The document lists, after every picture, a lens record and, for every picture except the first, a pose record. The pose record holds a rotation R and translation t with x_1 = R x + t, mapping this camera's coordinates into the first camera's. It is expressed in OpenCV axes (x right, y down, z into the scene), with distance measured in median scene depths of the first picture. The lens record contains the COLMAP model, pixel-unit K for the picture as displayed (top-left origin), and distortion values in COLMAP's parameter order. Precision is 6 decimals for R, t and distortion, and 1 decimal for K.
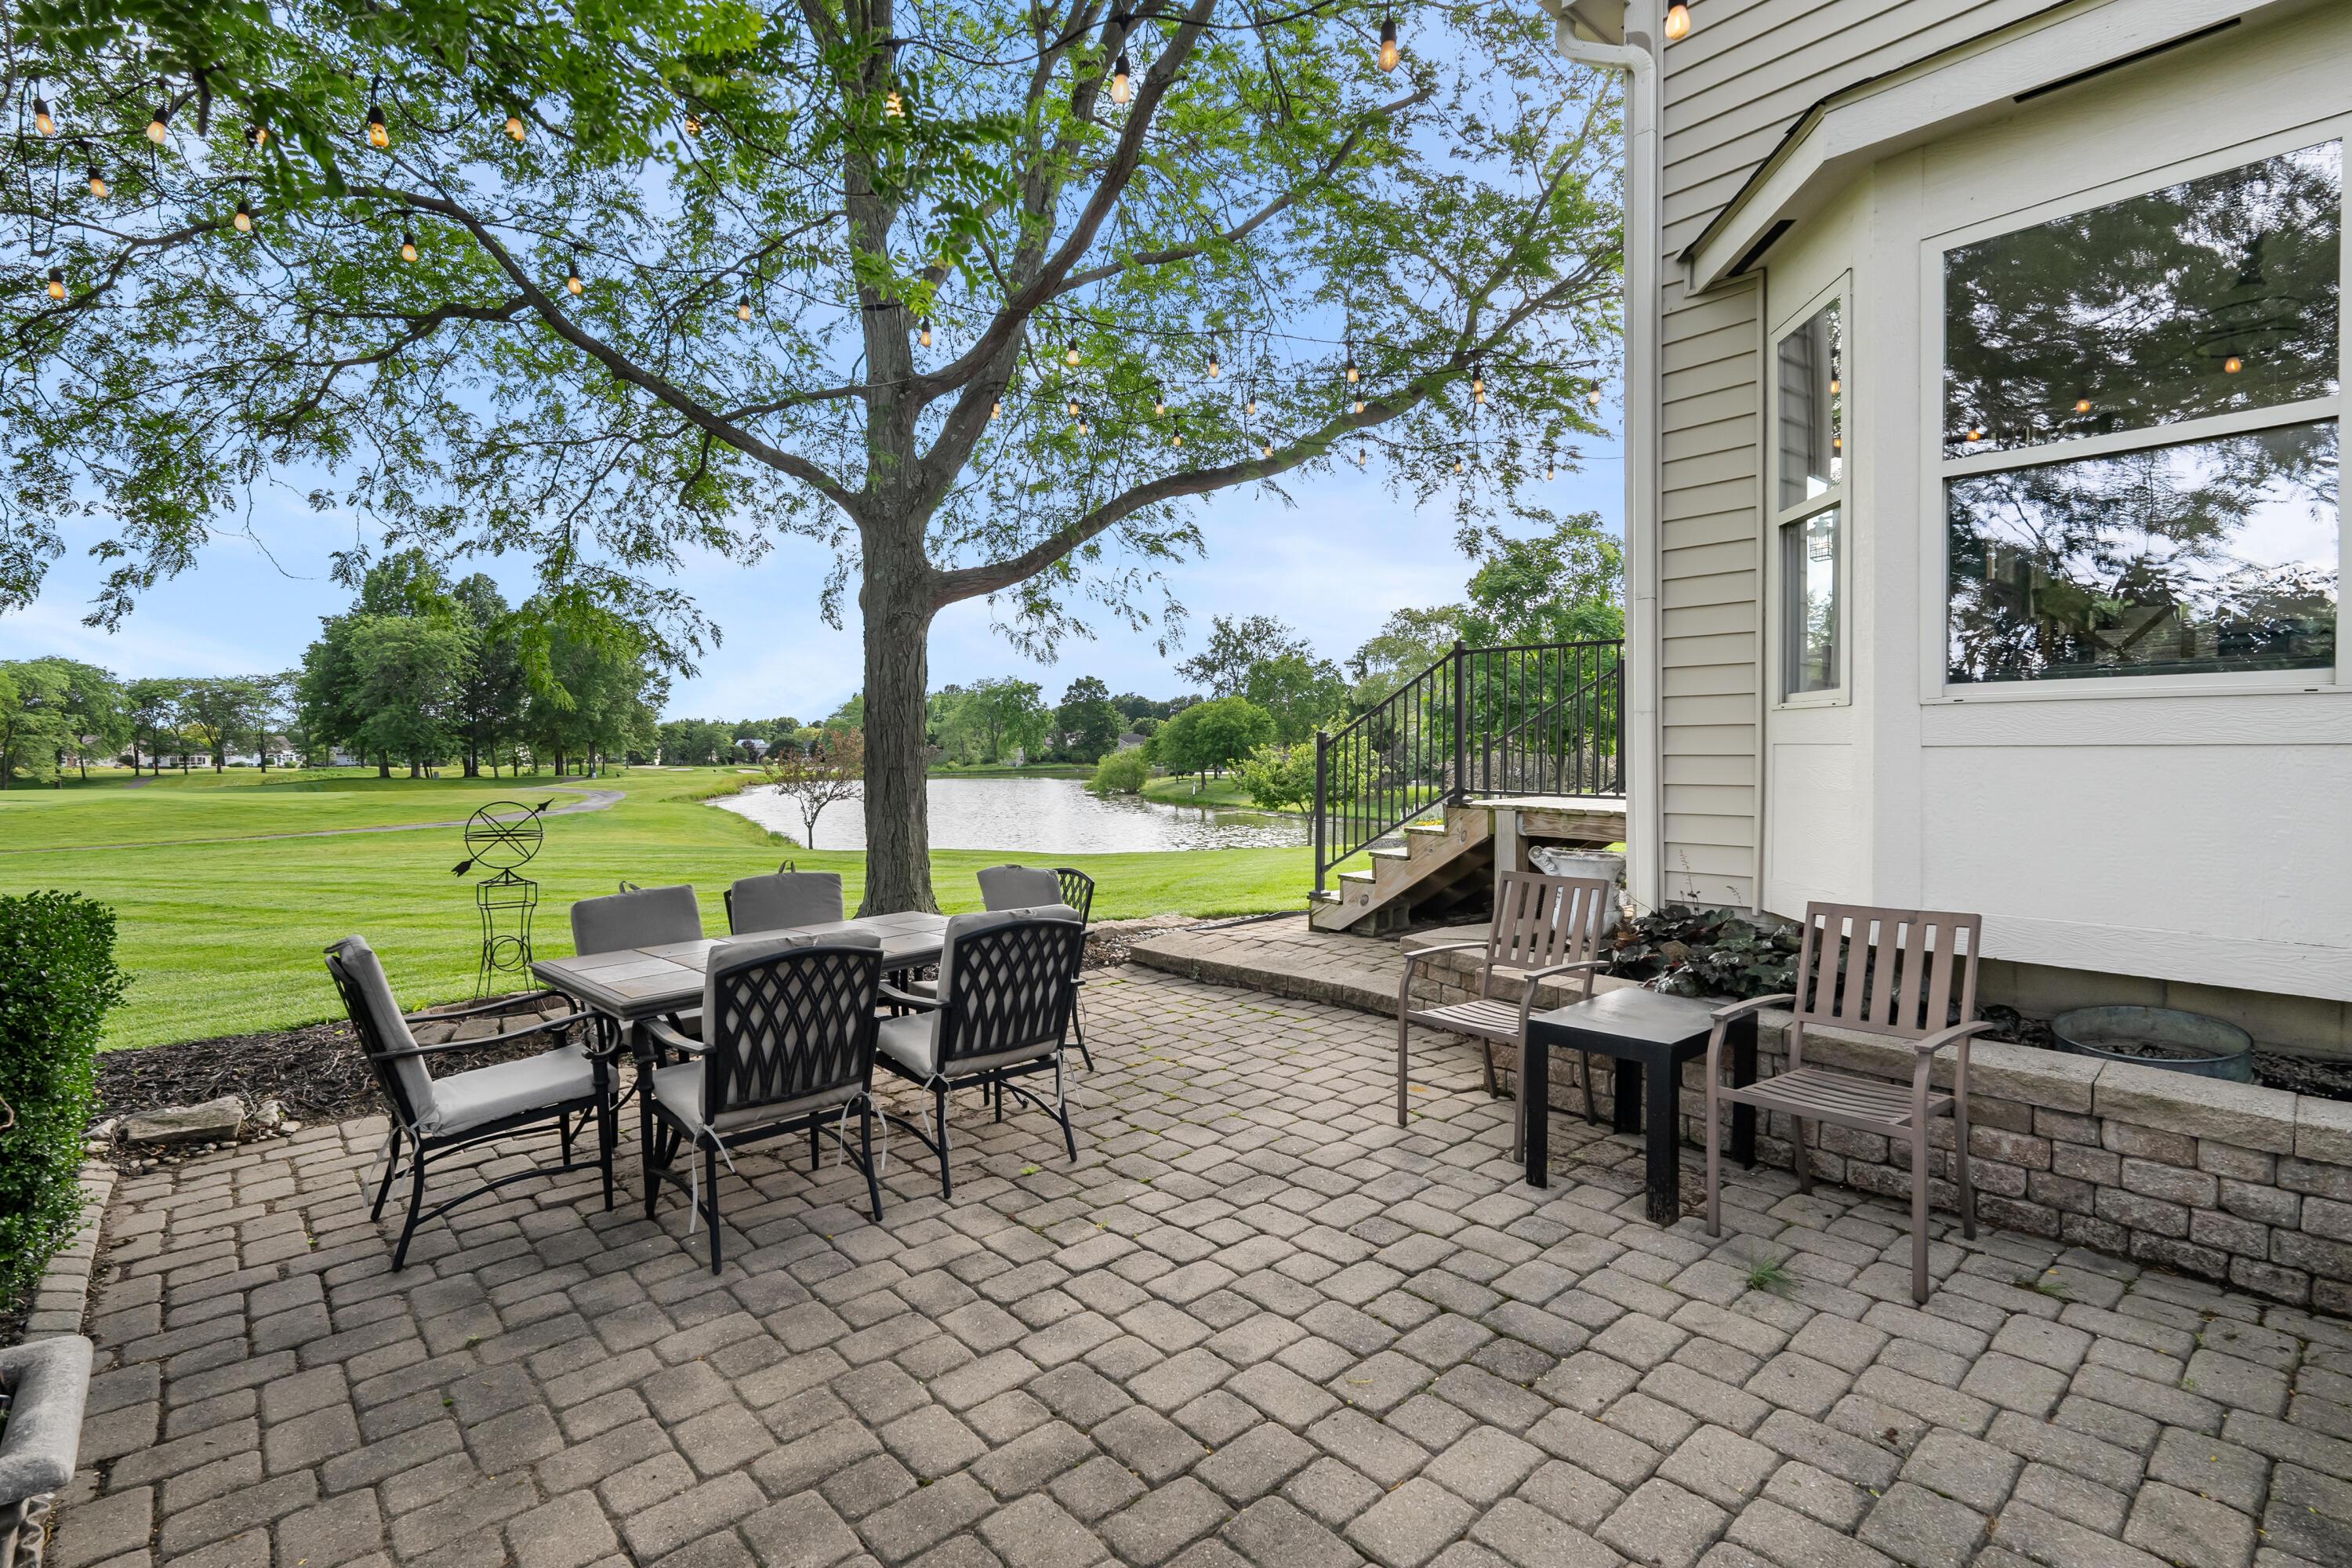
lens RADIAL K [[1112.6, 0, 1206.4], [0, 1112.6, 789.8], [0, 0, 1]] dist [-0.003379, -0.000201]
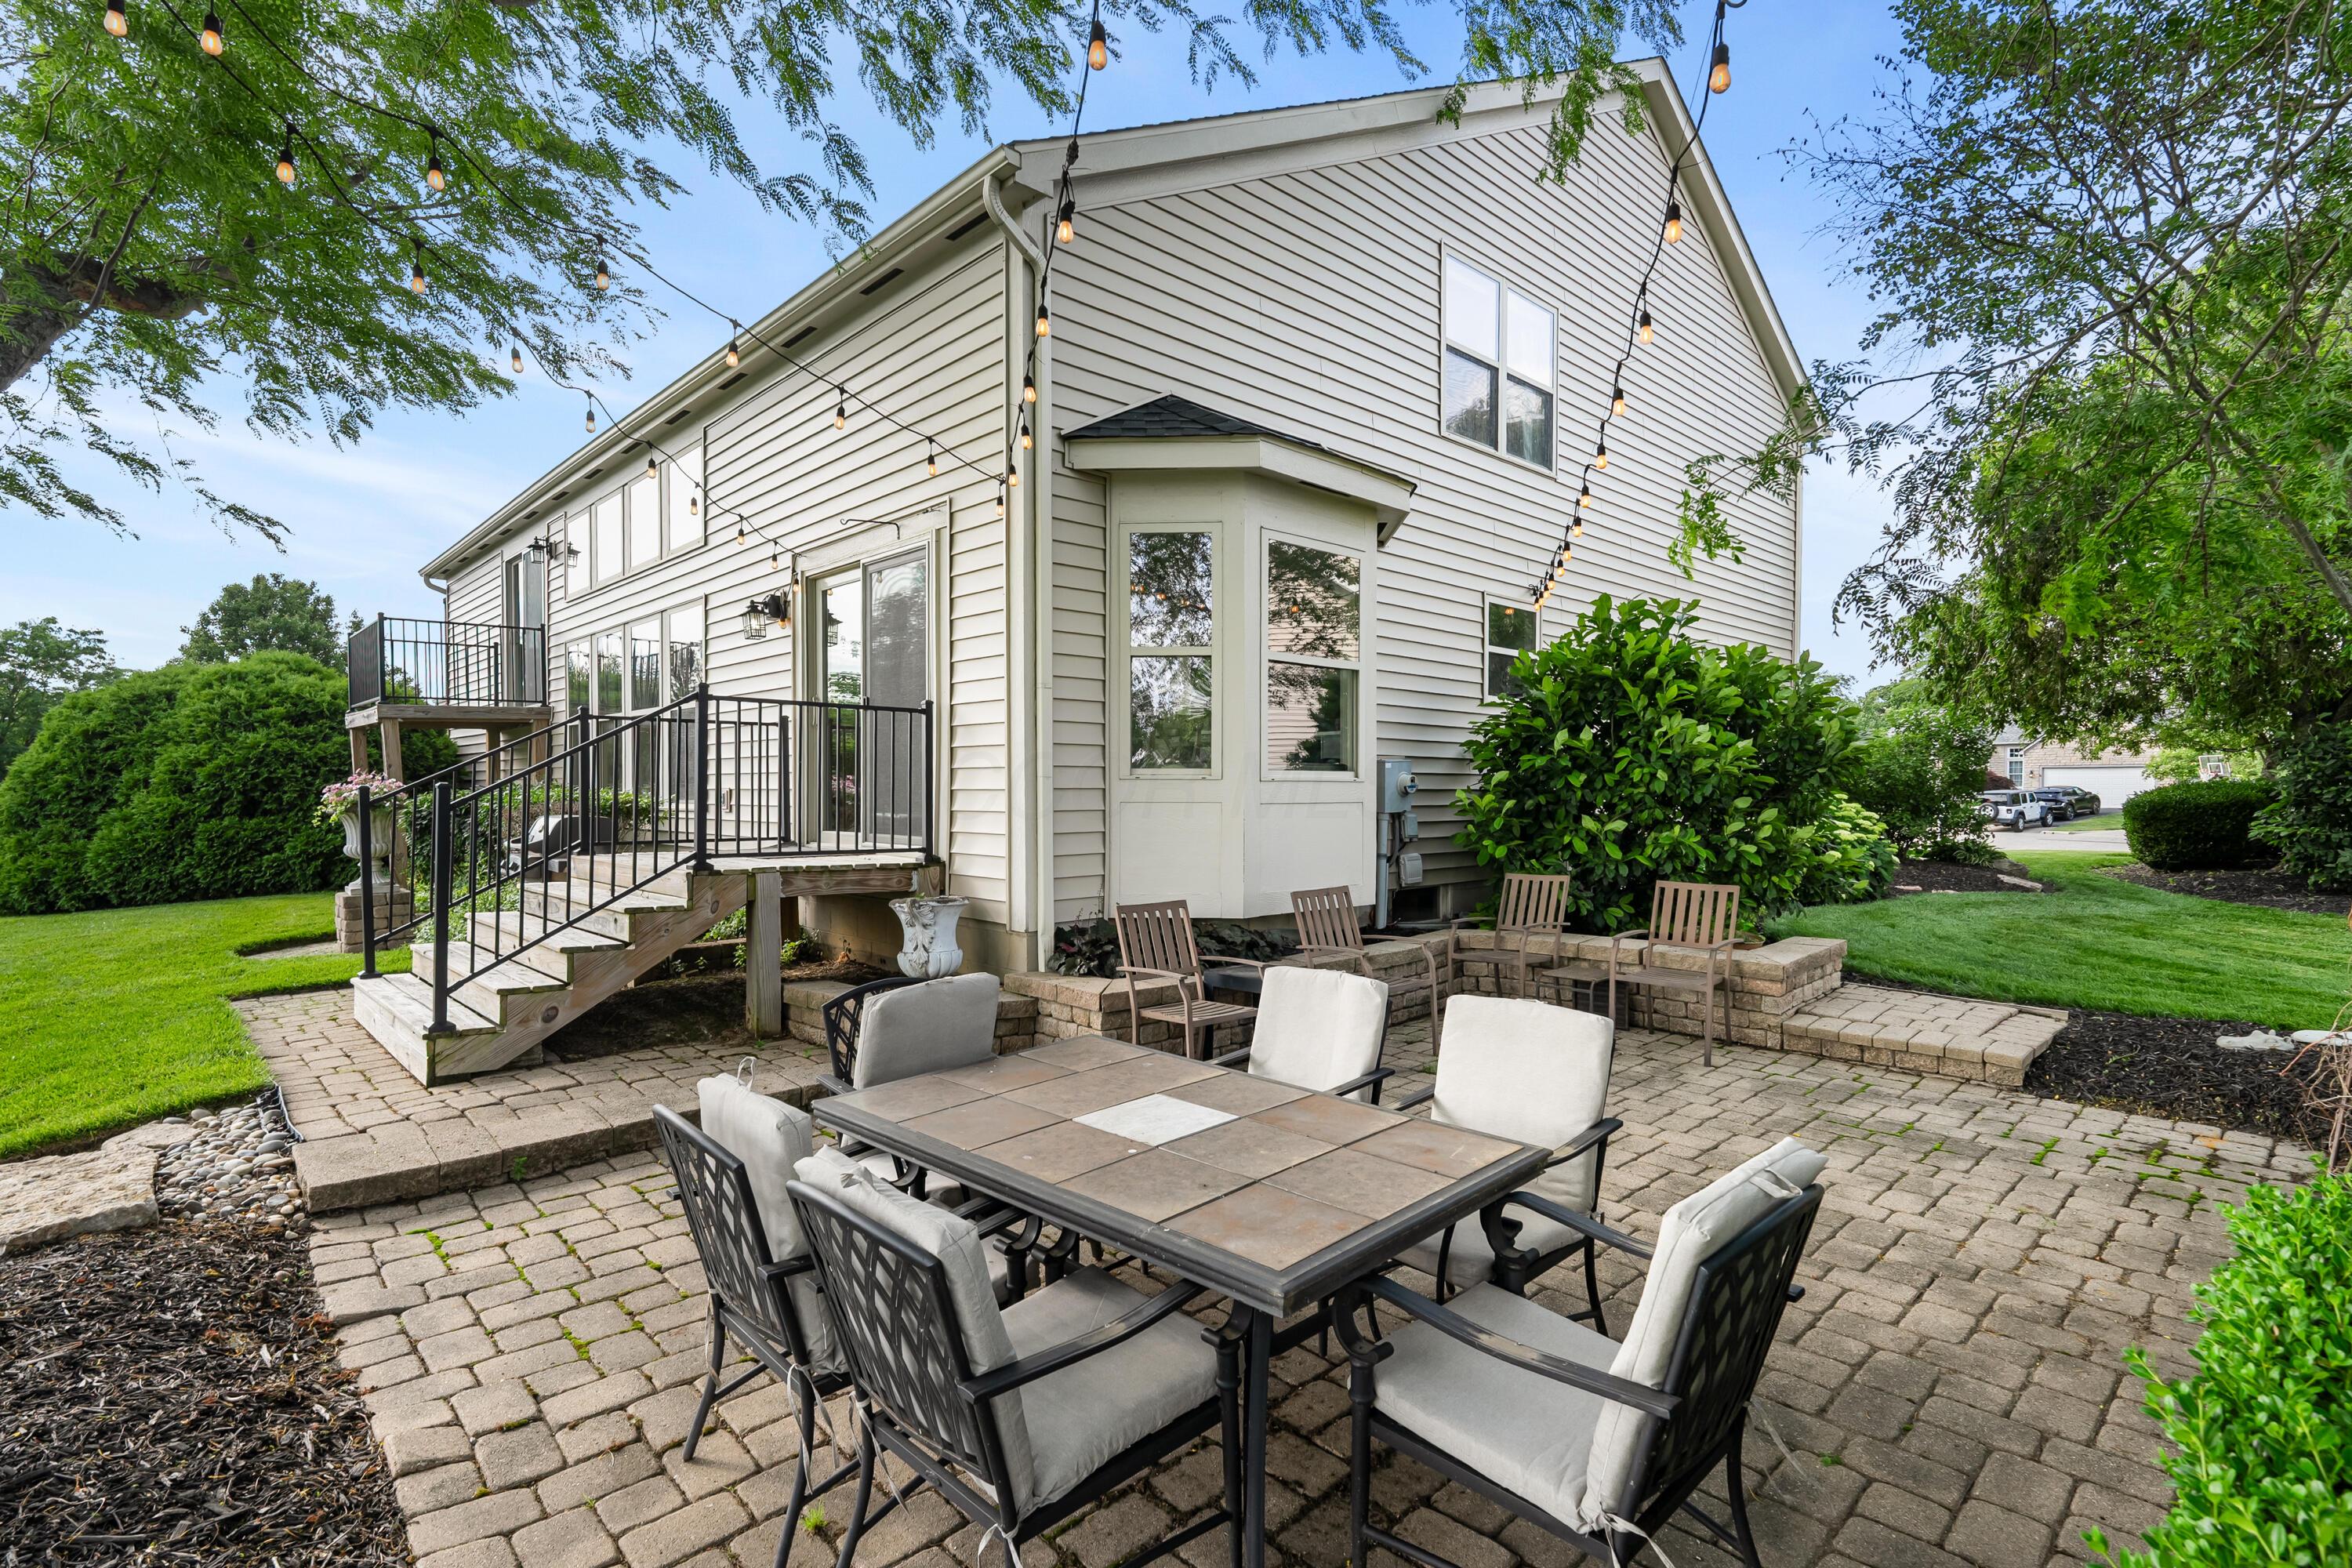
lens RADIAL K [[1112.6, 0, 1206.4], [0, 1112.6, 789.8], [0, 0, 1]] dist [-0.003379, -0.000201]
pose [[-0.037185, 0.007977, 0.999277, -0.673291], [0.039848, 0.999185, -0.006494, -0.029737], [-0.998514, 0.039577, -0.037472, 0.658763]]
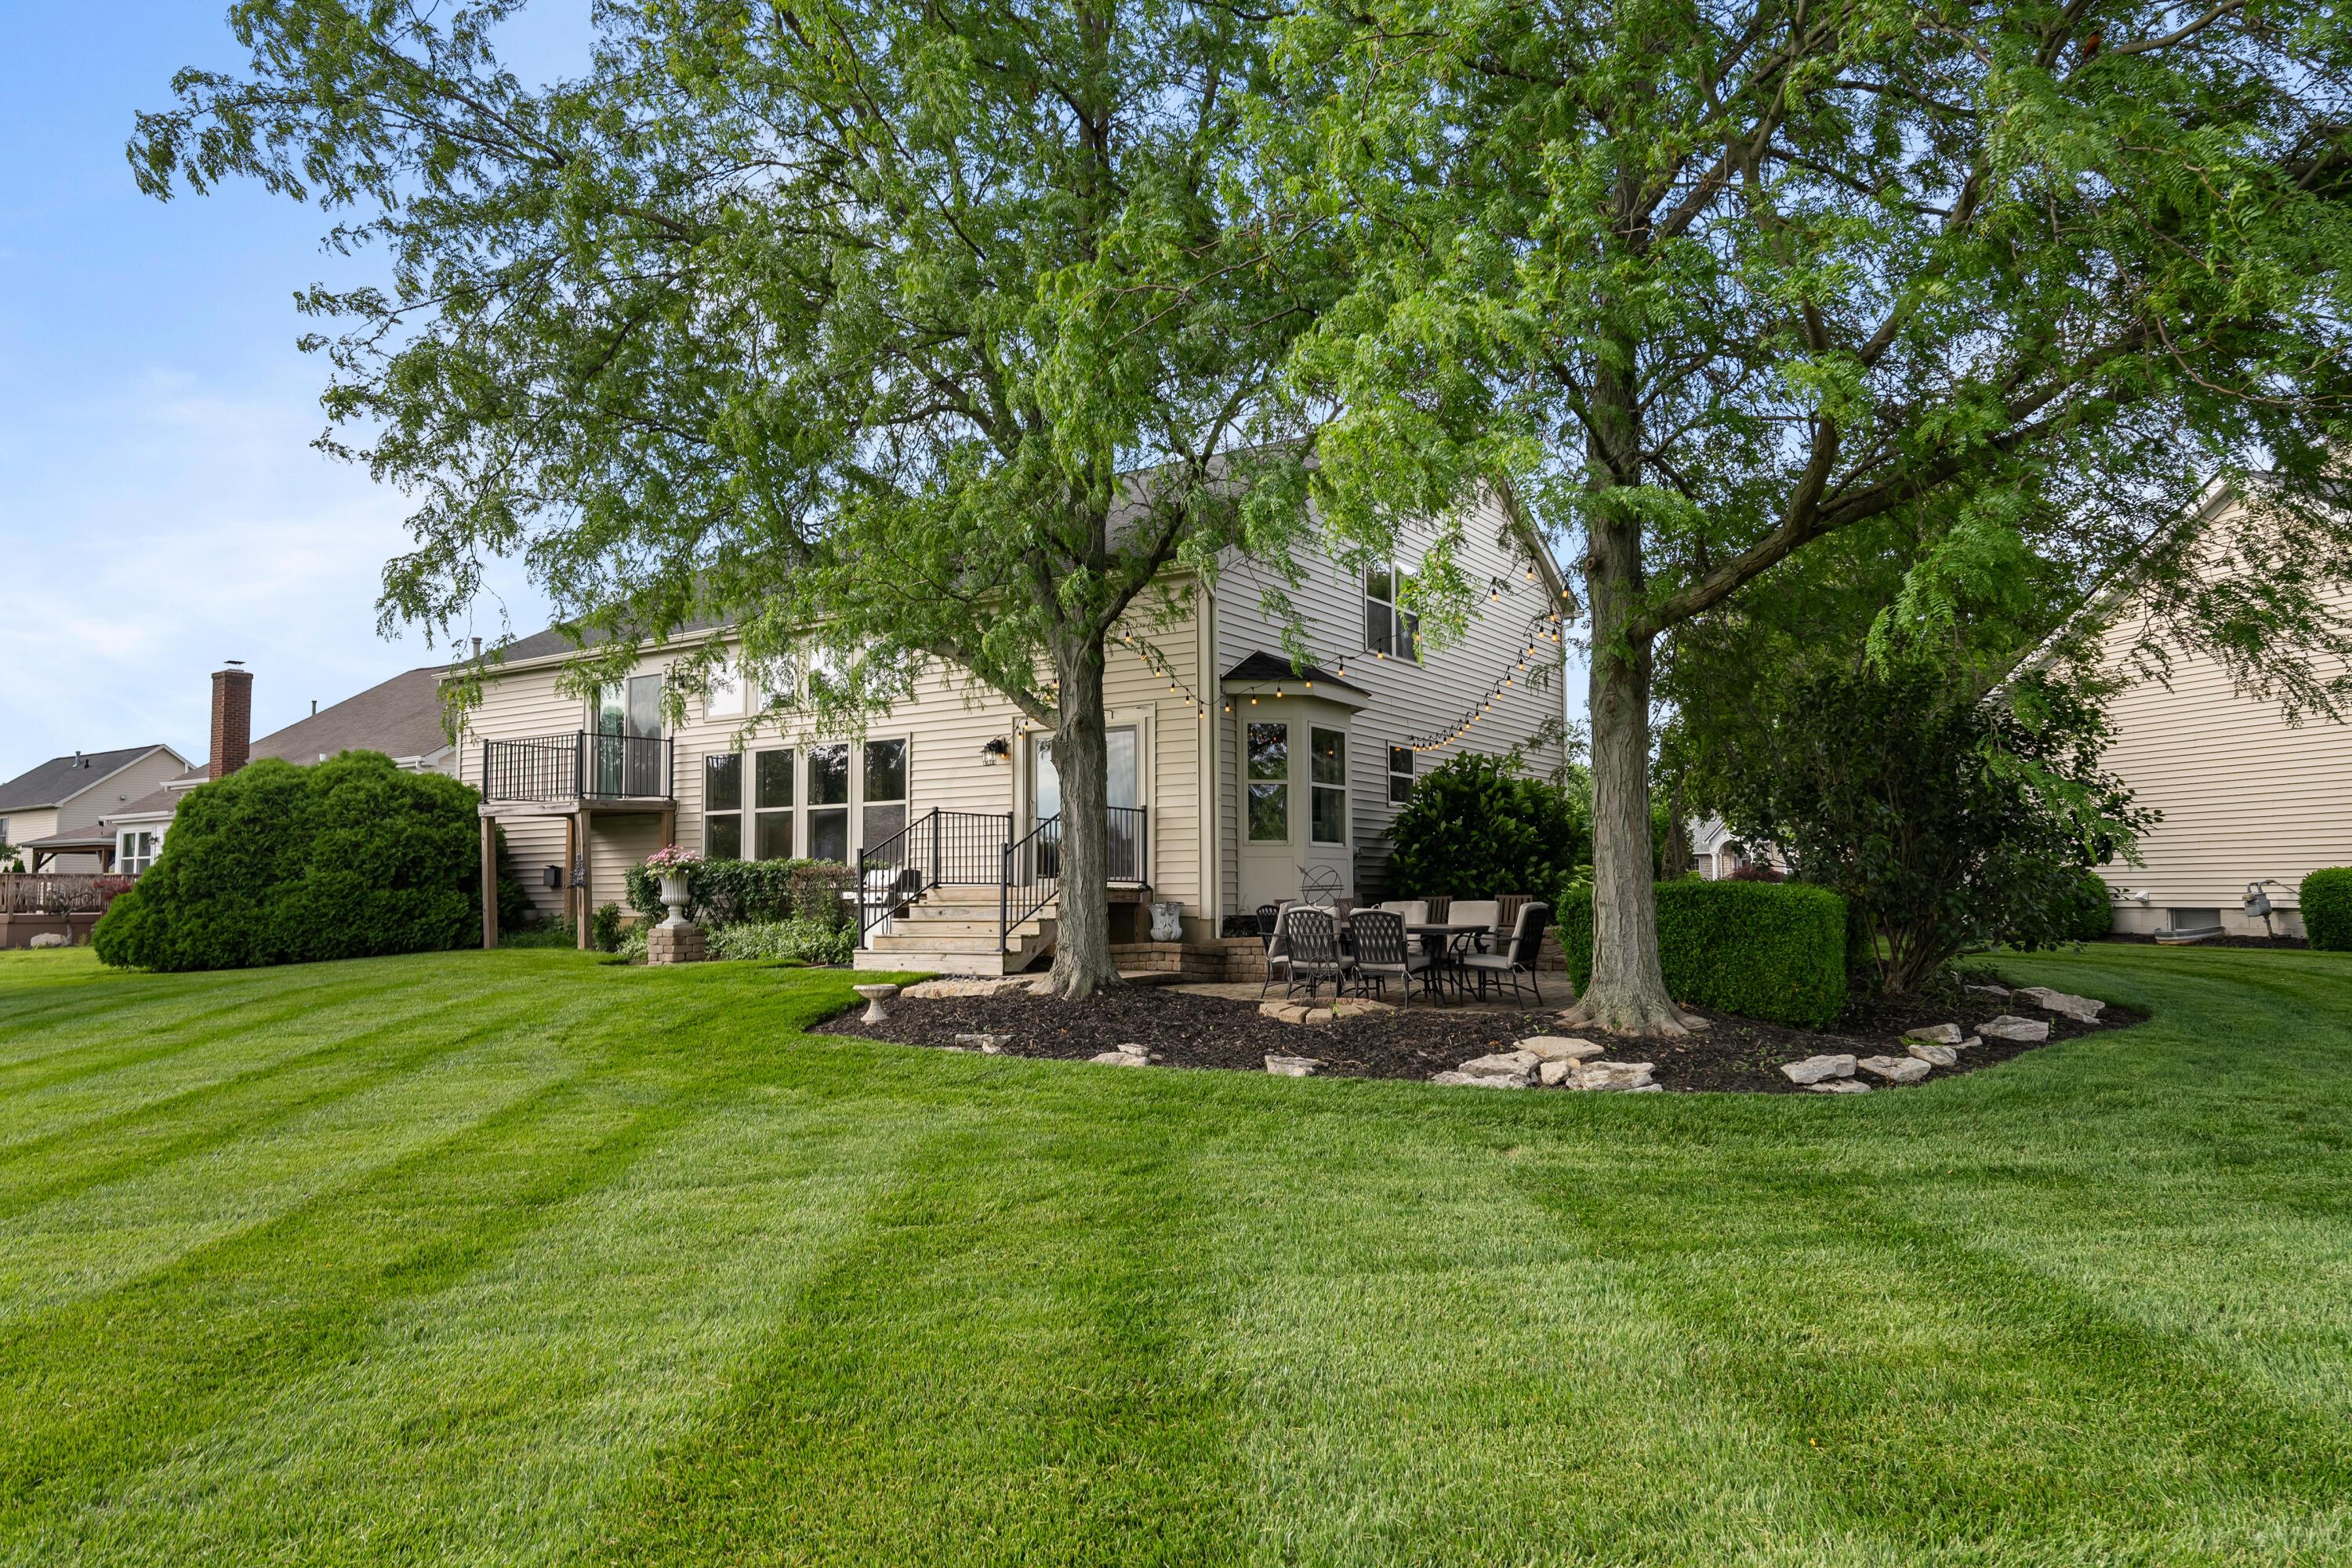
lens RADIAL K [[1350.4, 0, 1176.0], [0, 1350.4, 784.0], [0, 0, 1]] dist [0.002780, 0.000288]
pose [[-0.227007, 0.086550, 0.970040, -2.115929], [0.046675, 0.995866, -0.077931, 0.028823], [-0.972774, 0.027585, -0.230108, 1.428405]]
